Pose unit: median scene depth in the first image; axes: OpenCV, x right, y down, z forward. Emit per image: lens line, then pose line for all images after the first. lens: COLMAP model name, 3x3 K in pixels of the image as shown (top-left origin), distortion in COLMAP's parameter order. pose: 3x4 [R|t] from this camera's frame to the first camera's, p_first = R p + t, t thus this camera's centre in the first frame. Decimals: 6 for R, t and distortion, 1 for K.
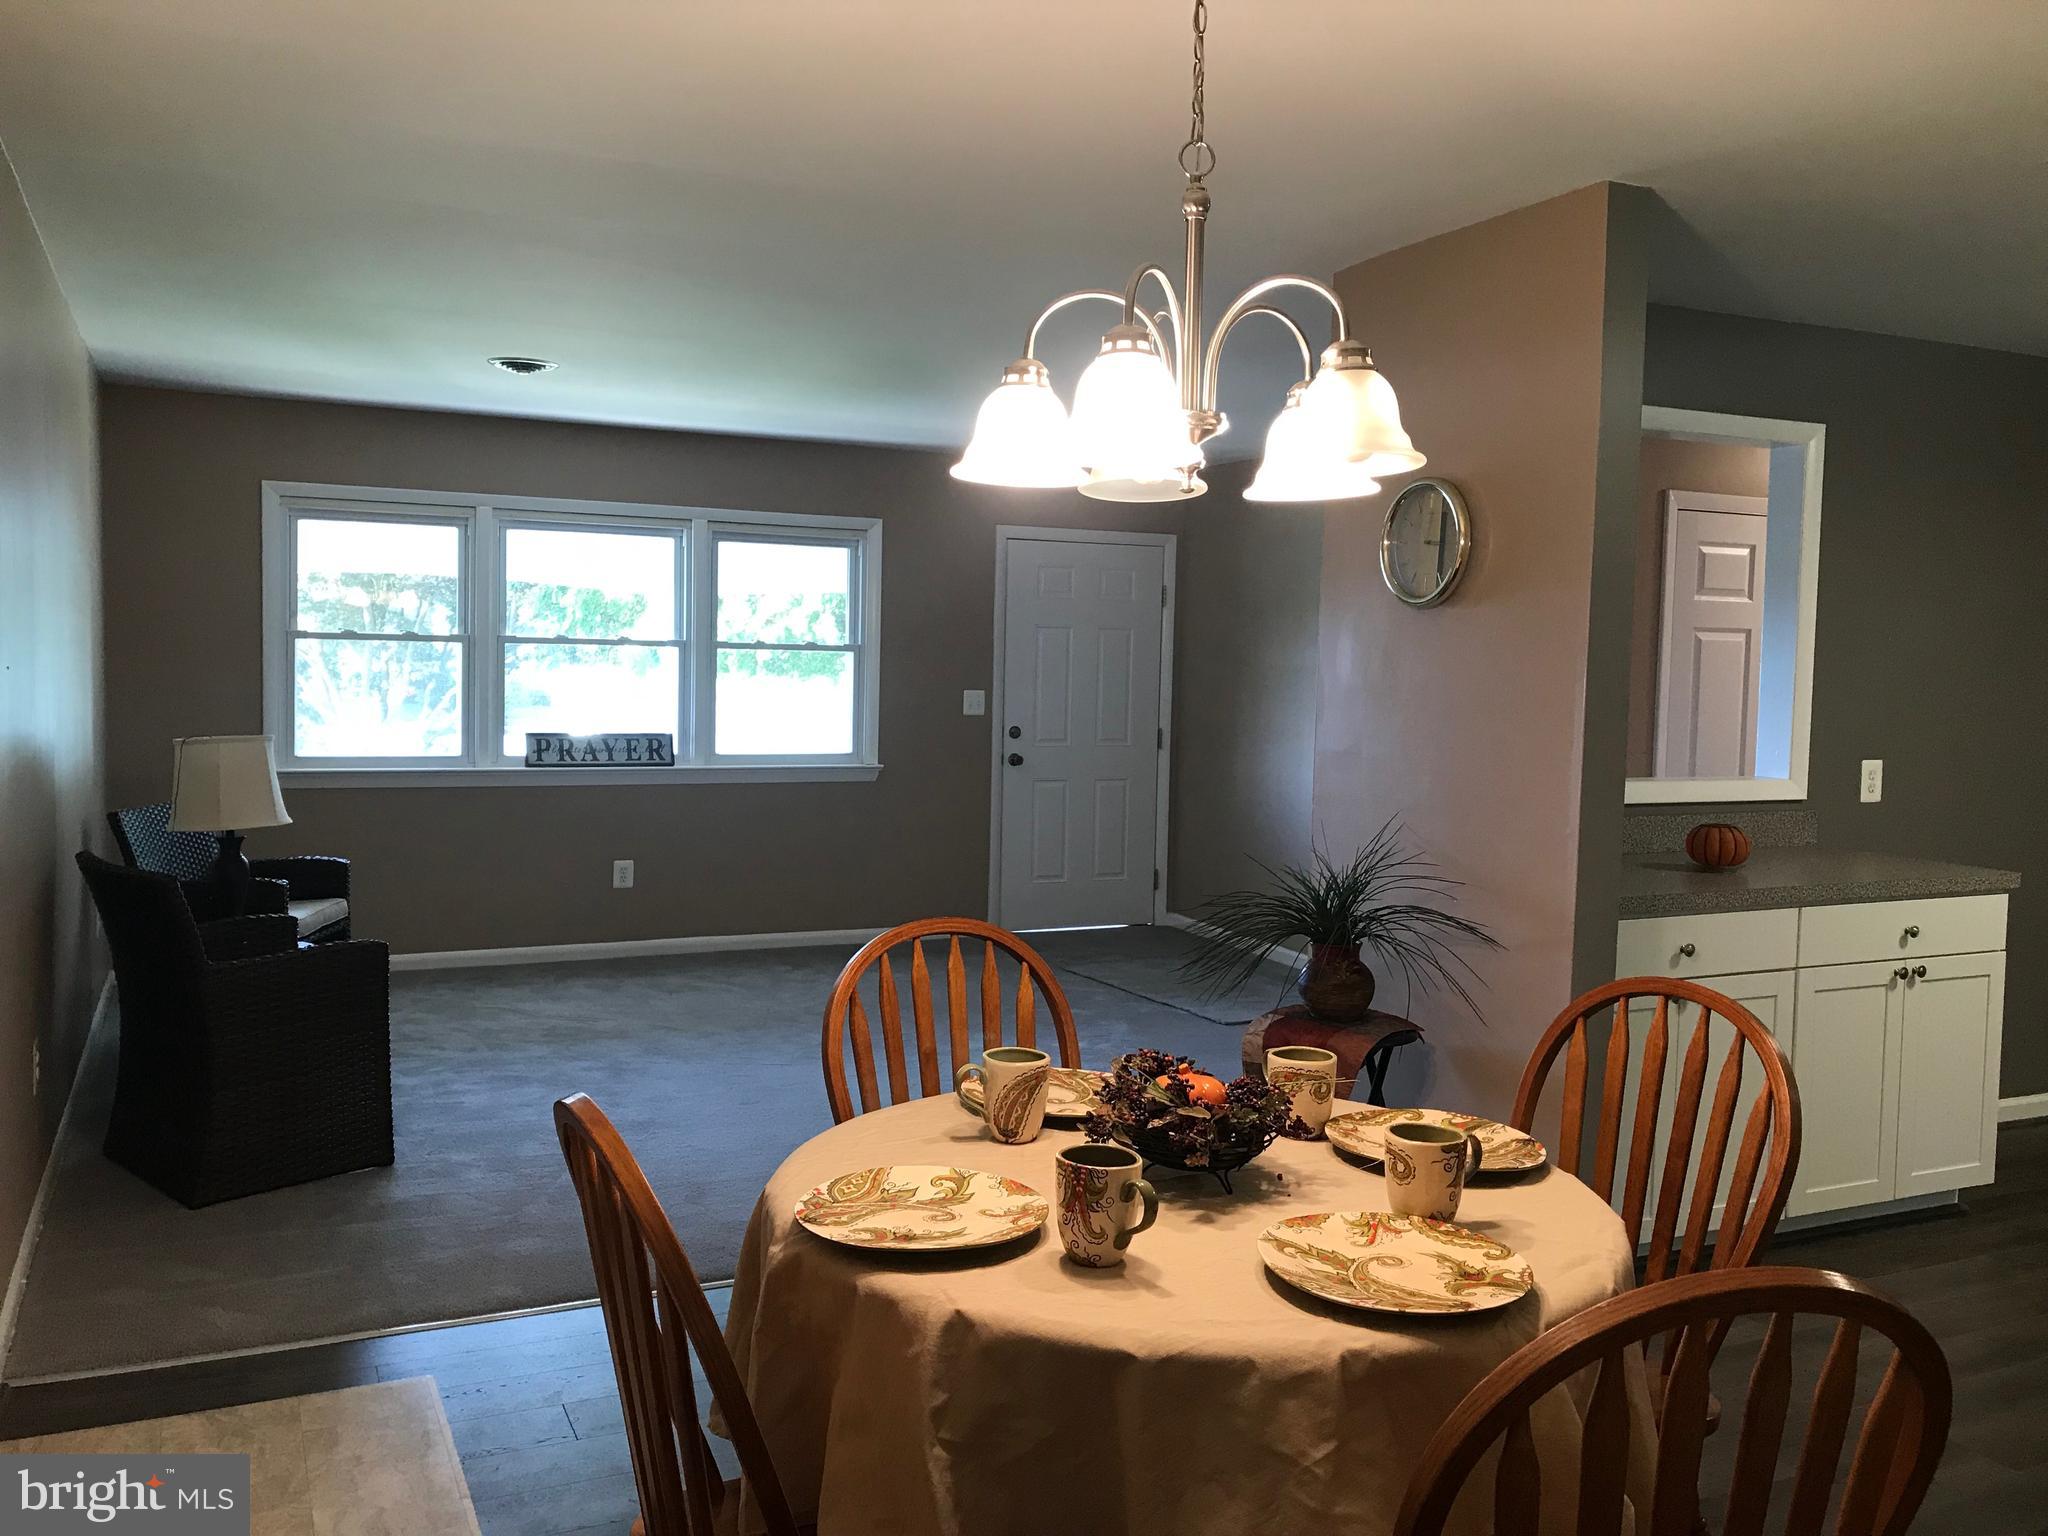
lens RADIAL K [[1701.6, 0, 1024.0], [0, 1701.6, 768.0], [0, 0, 1]] dist [0.073825, -0.085457]
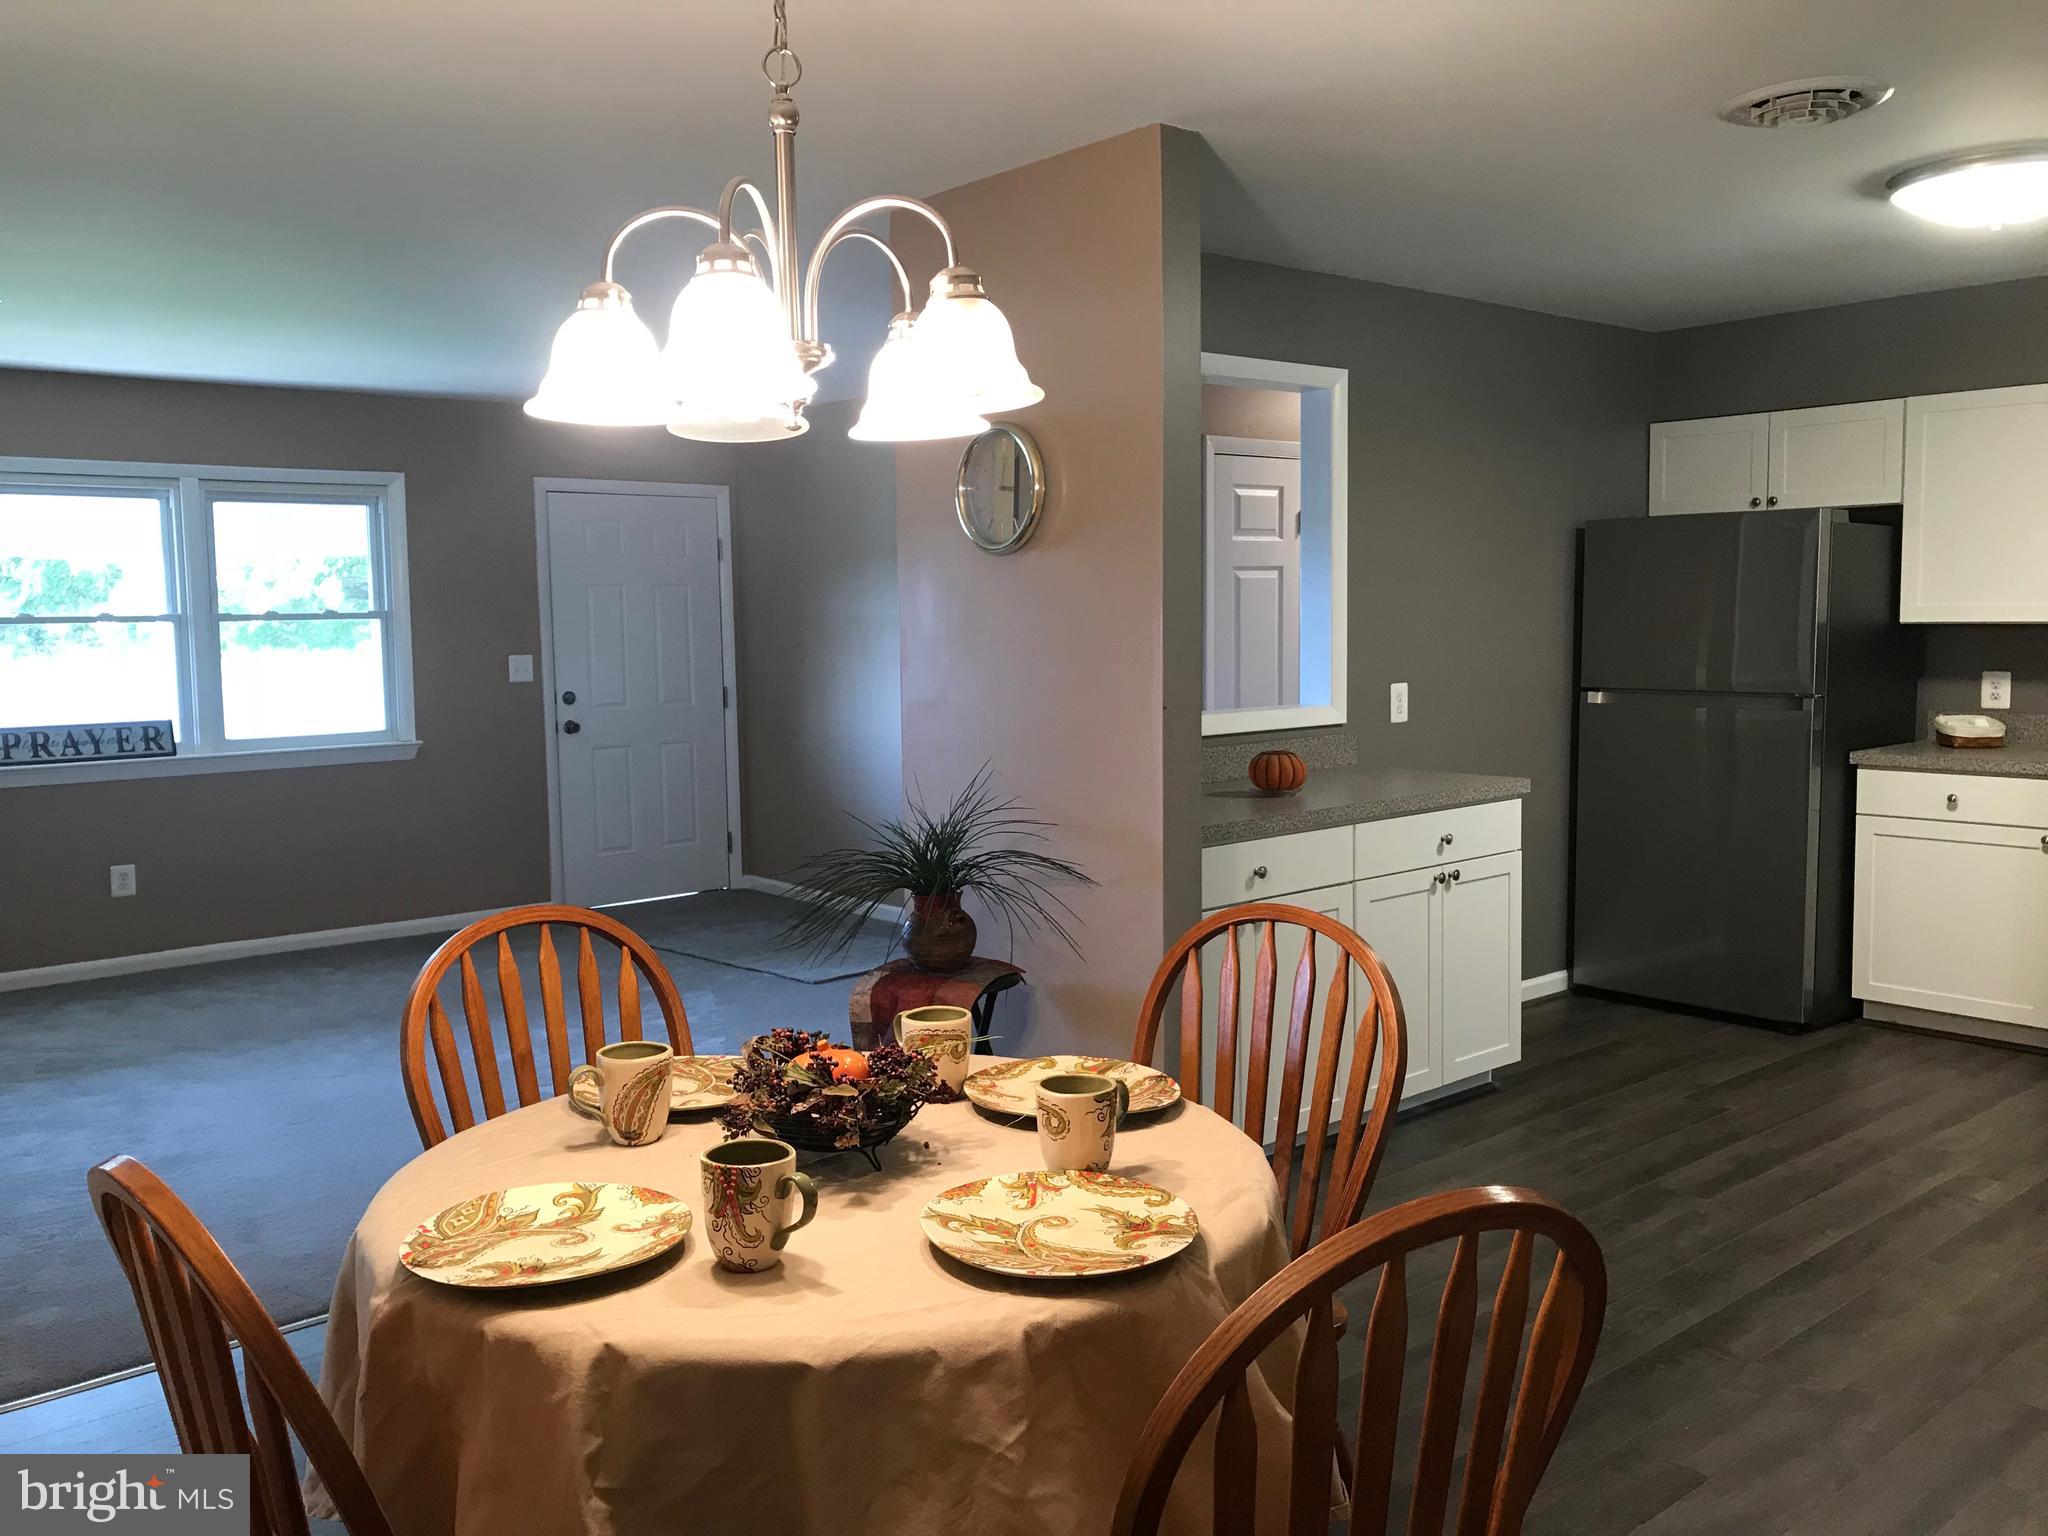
lens RADIAL K [[1699.0, 0, 1024.0], [0, 1699.0, 768.0], [0, 0, 1]] dist [0.051199, -0.072738]
pose [[0.963963, -0.062433, 0.258607, -0.033728], [0.055383, 0.997870, 0.034465, -0.003247], [-0.260207, -0.018901, 0.965368, 0.068409]]
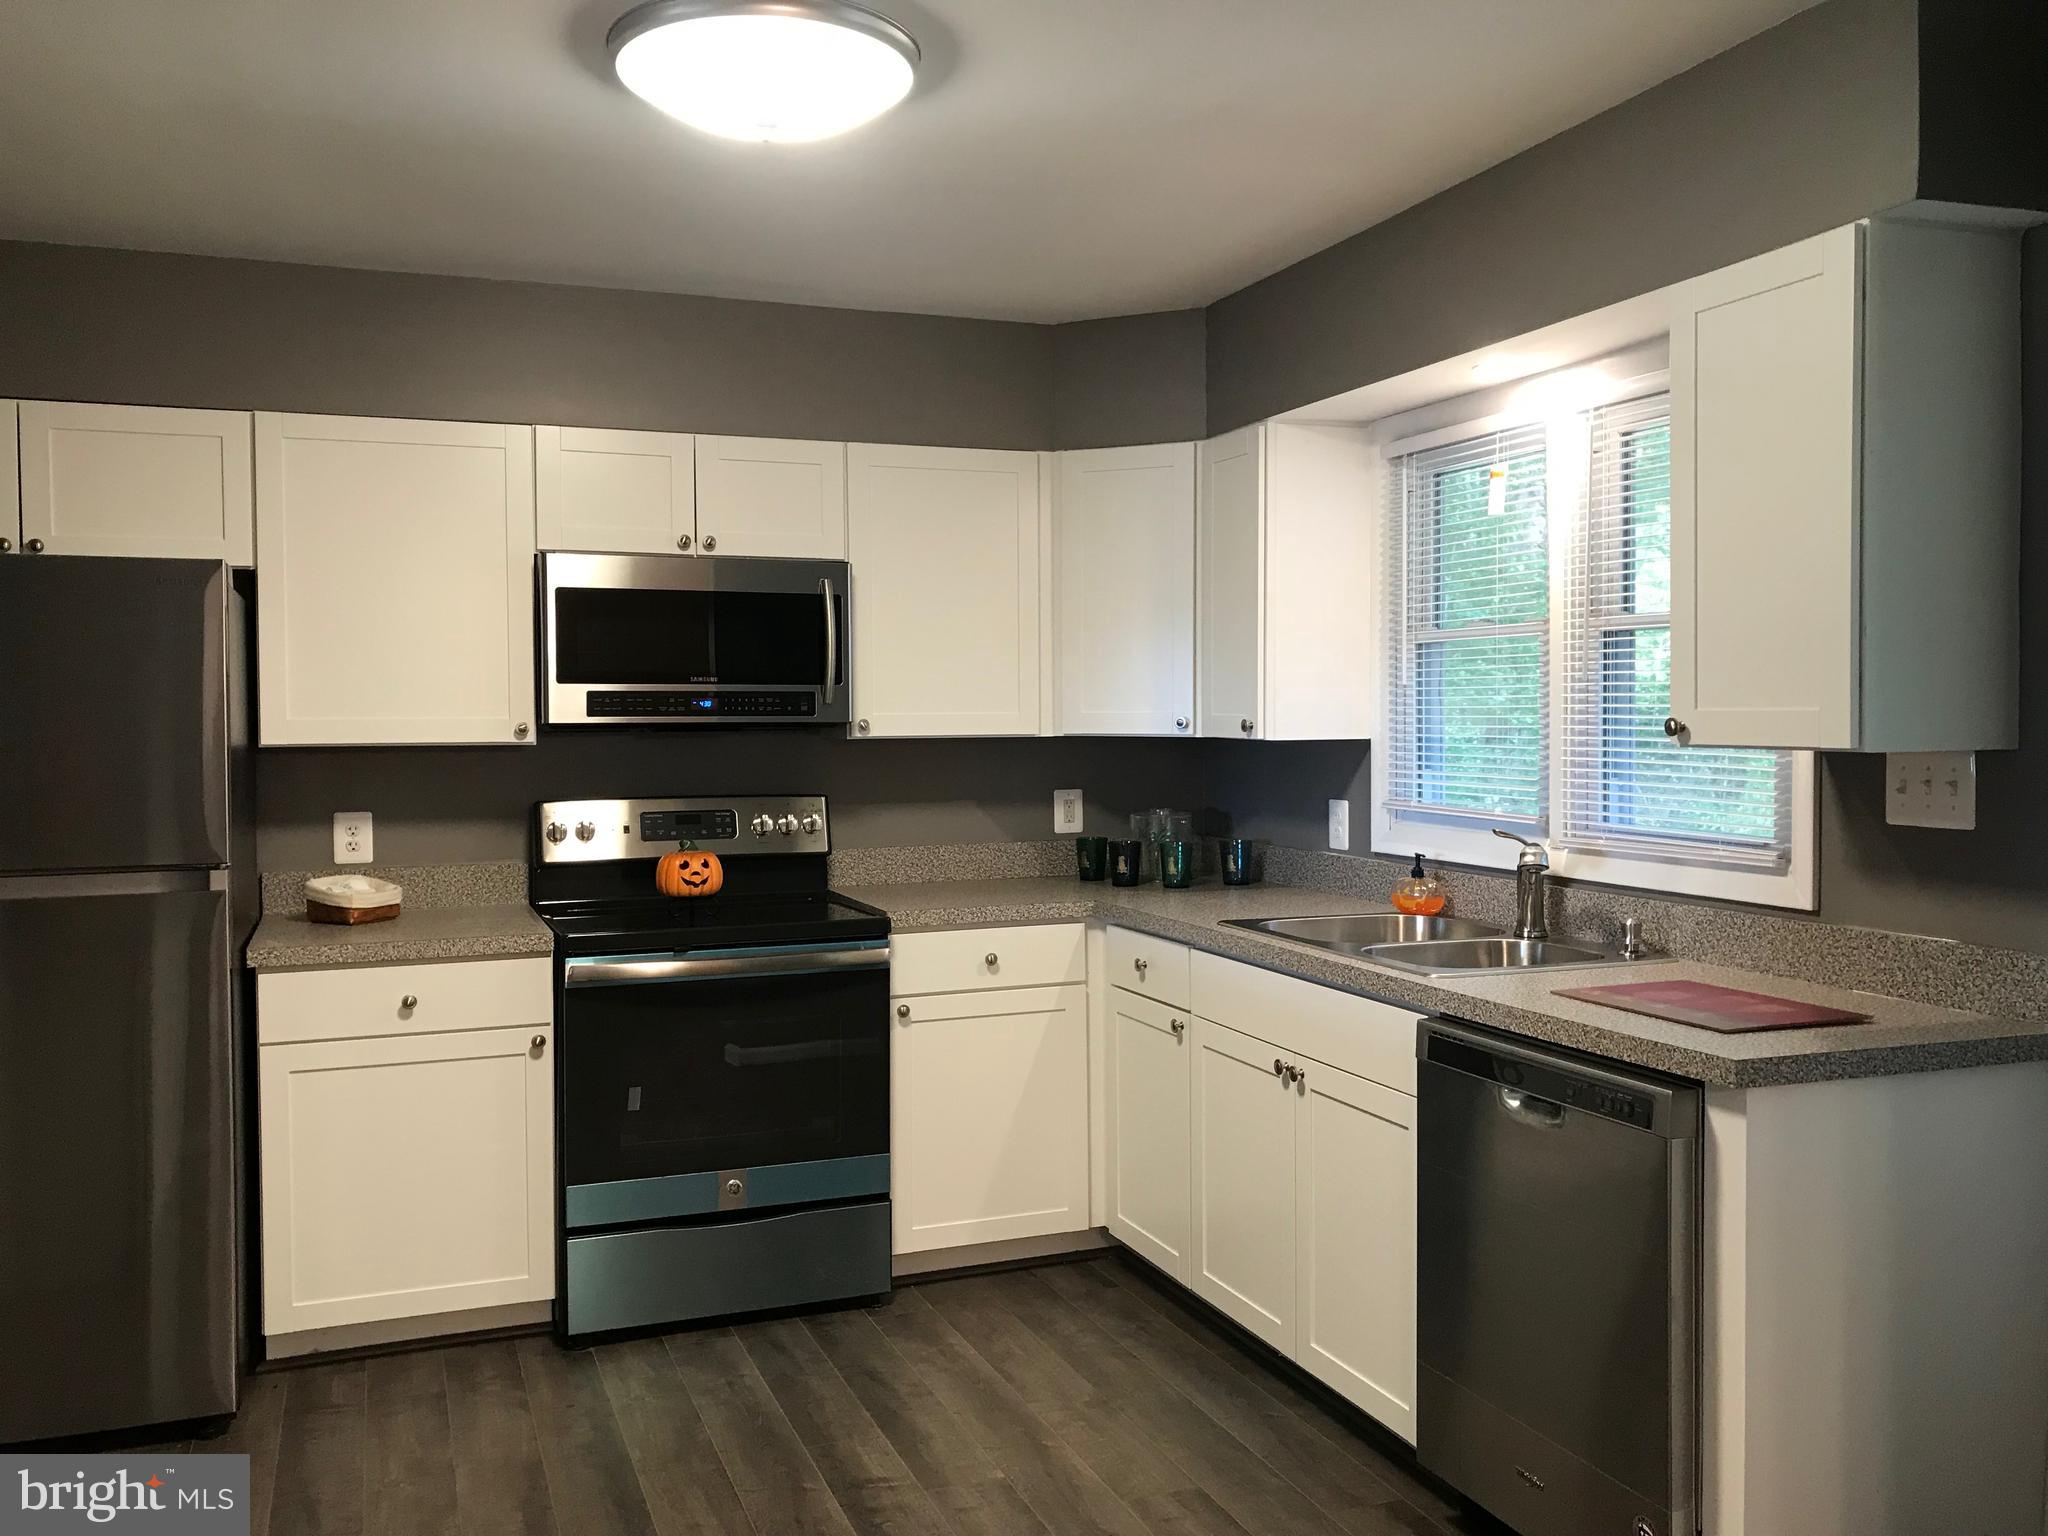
lens RADIAL K [[1663.3, 0, 1013.6], [0, 1663.3, 753.8], [0, 0, 1]] dist [0.068390, -0.175511]
pose [[0.078842, -0.050526, 0.995606, 0.317729], [0.073489, 0.996292, 0.044741, -0.074810], [-0.994175, 0.069639, 0.082263, 1.392800]]
